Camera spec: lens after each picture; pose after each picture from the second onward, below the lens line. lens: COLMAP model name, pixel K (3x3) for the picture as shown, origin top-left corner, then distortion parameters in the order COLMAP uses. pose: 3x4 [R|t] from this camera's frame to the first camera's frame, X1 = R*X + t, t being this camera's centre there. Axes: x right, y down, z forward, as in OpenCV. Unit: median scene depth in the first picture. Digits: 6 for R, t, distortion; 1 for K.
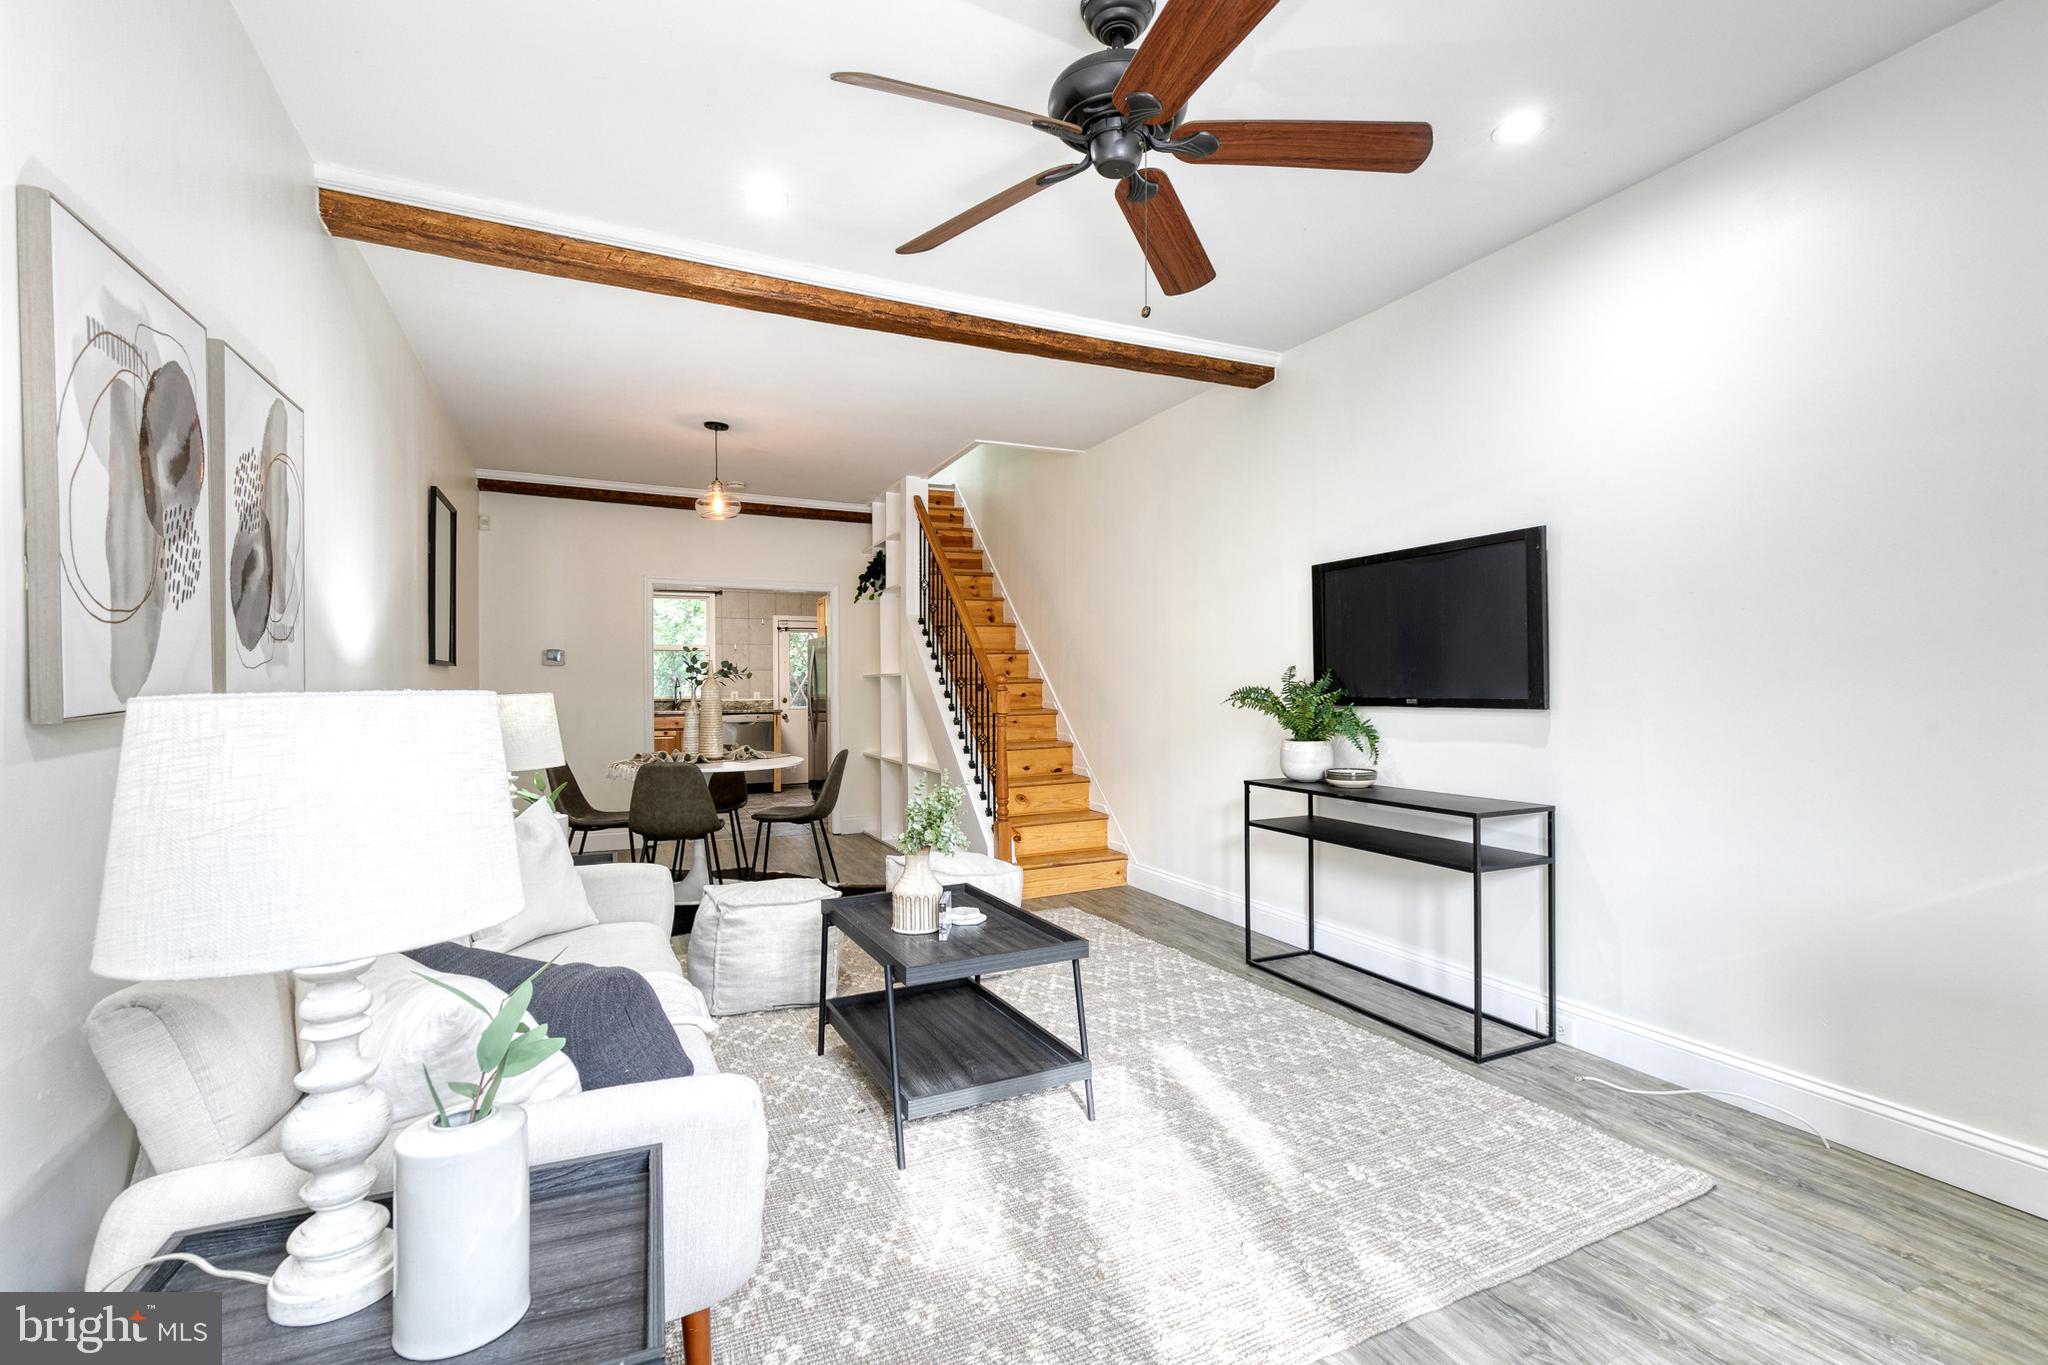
lens RADIAL K [[924.2, 0, 1037.7], [0, 924.2, 687.5], [0, 0, 1]] dist [0.011014, -0.002560]
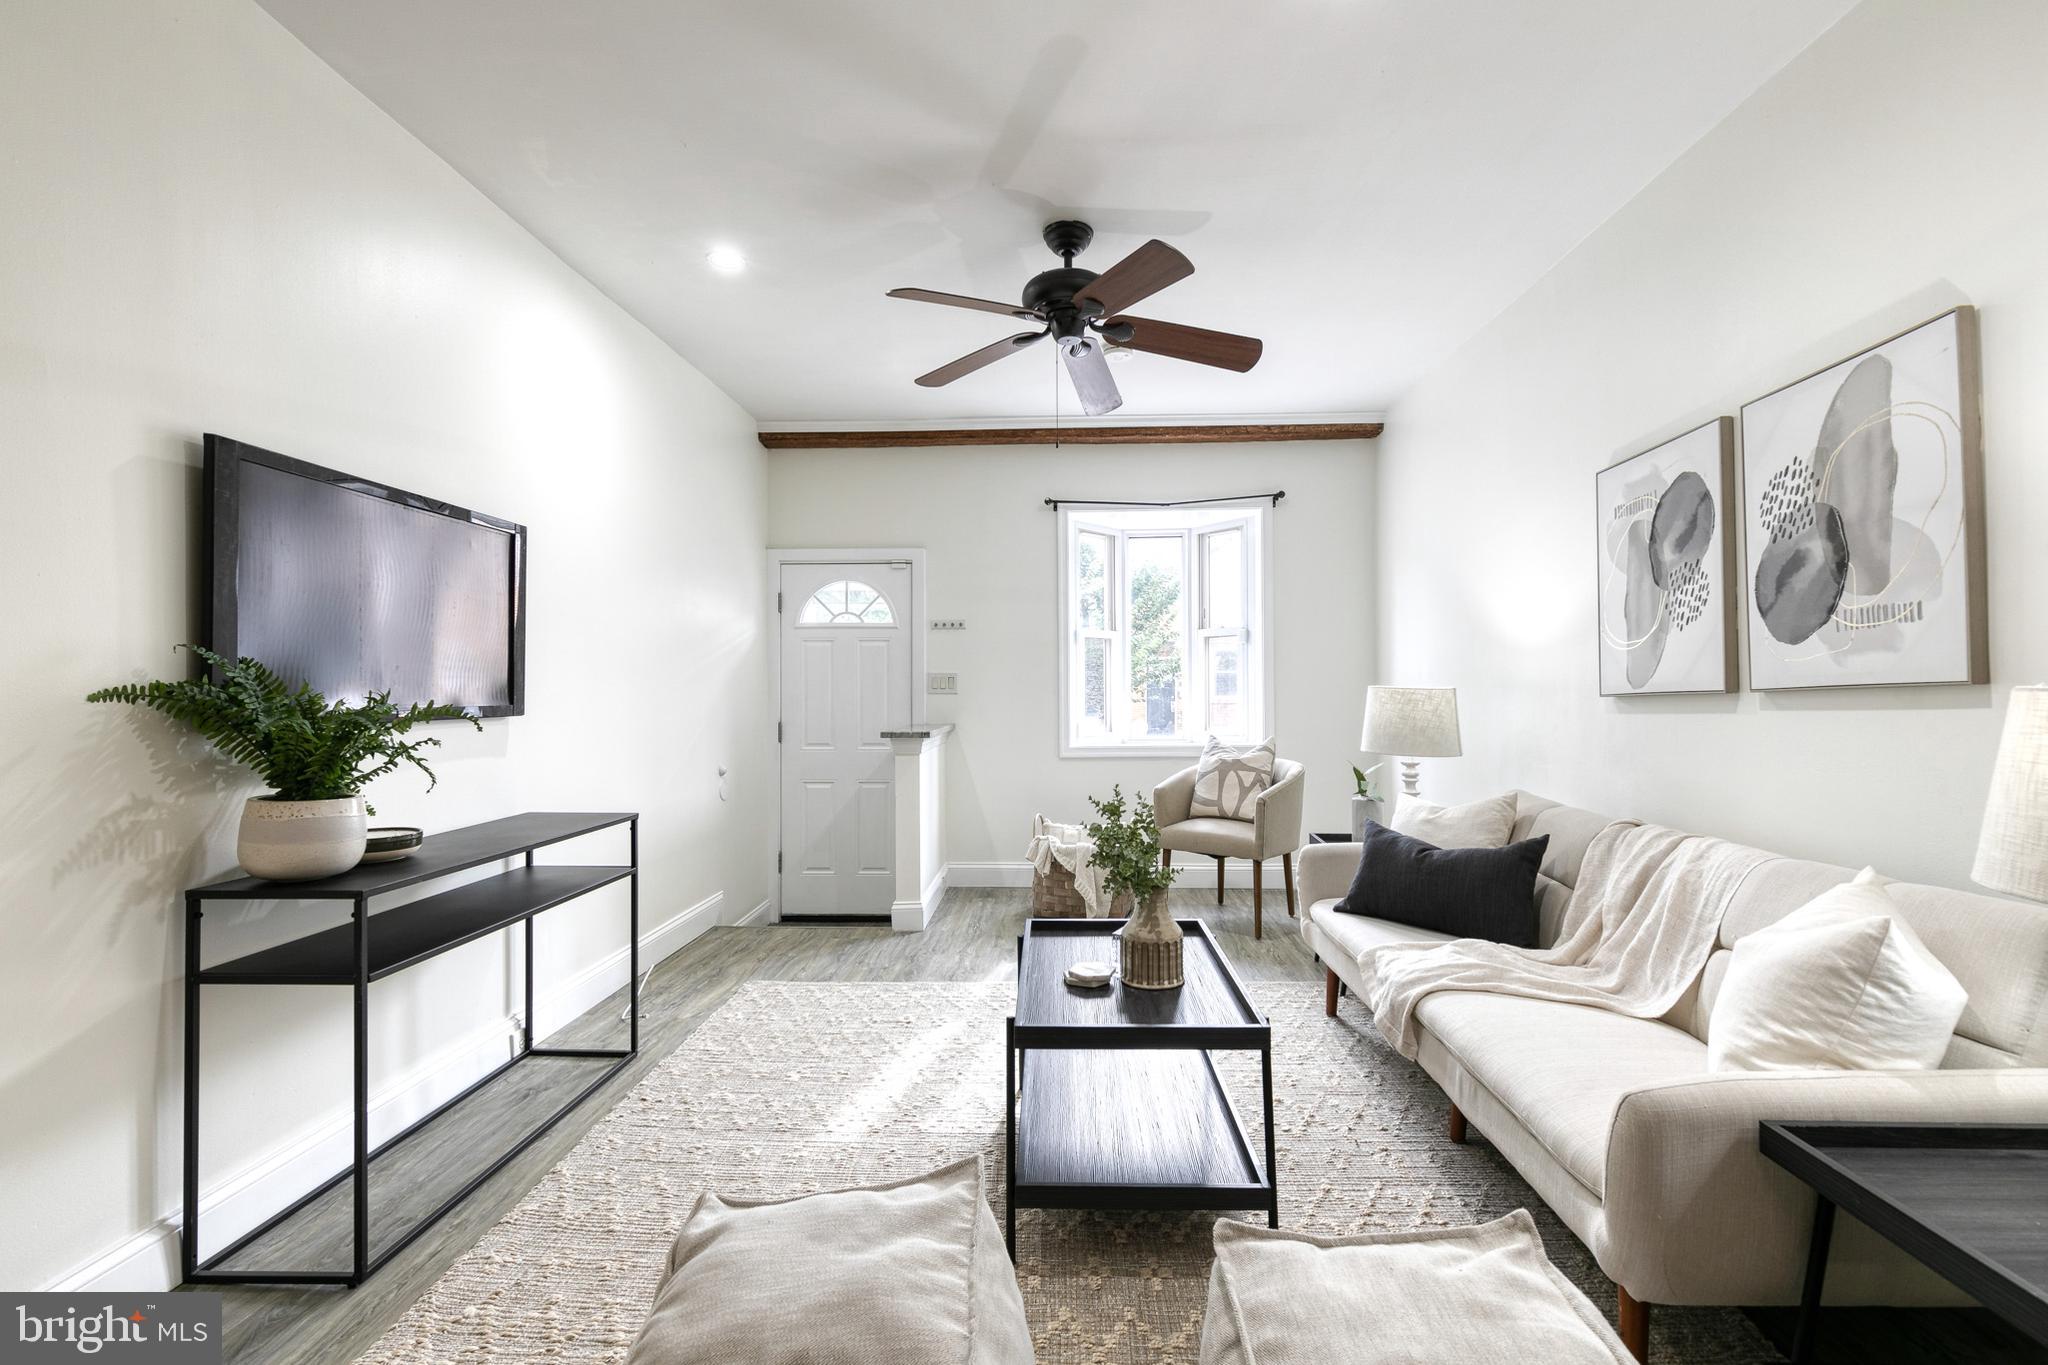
lens RADIAL K [[921.5, 0, 1038.0], [0, 921.5, 688.0], [0, 0, 1]] dist [0.013615, -0.007151]
pose [[-0.885255, 0.011073, 0.464974, -0.289076], [0.010917, 0.999936, -0.003027, 0.002610], [-0.464977, 0.002397, -0.885319, 1.216547]]
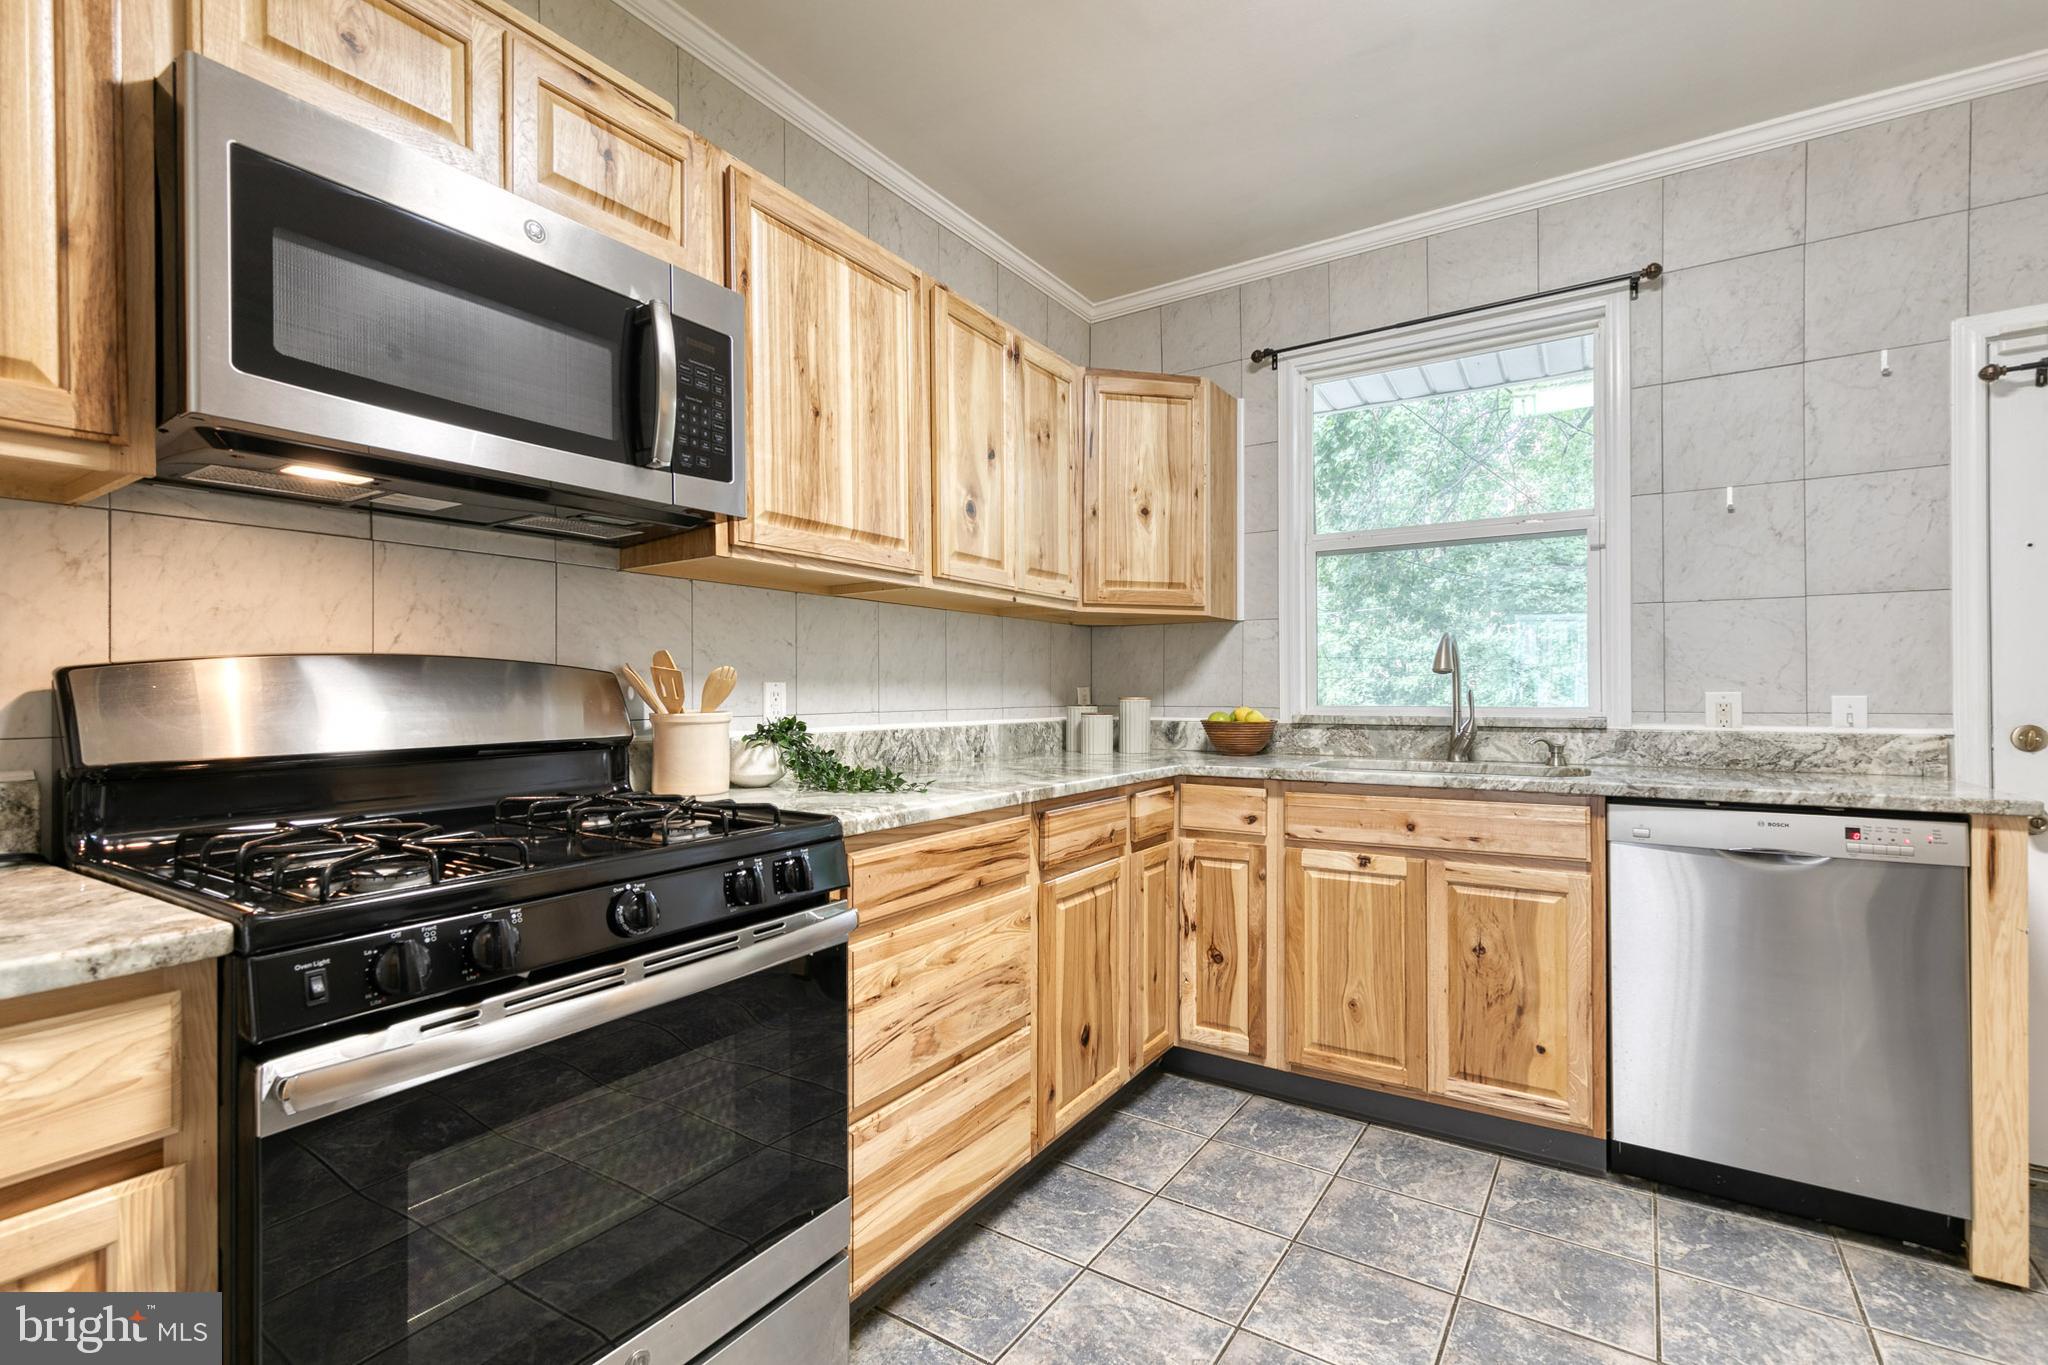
lens RADIAL K [[924.2, 0, 1037.7], [0, 924.2, 687.5], [0, 0, 1]] dist [0.011014, -0.002560]
pose [[0.521291, 0.000213, -0.853379, -0.601333], [-0.000212, 1.000000, 0.000120, 0.008637], [0.853379, 0.000119, 0.521291, 2.011554]]
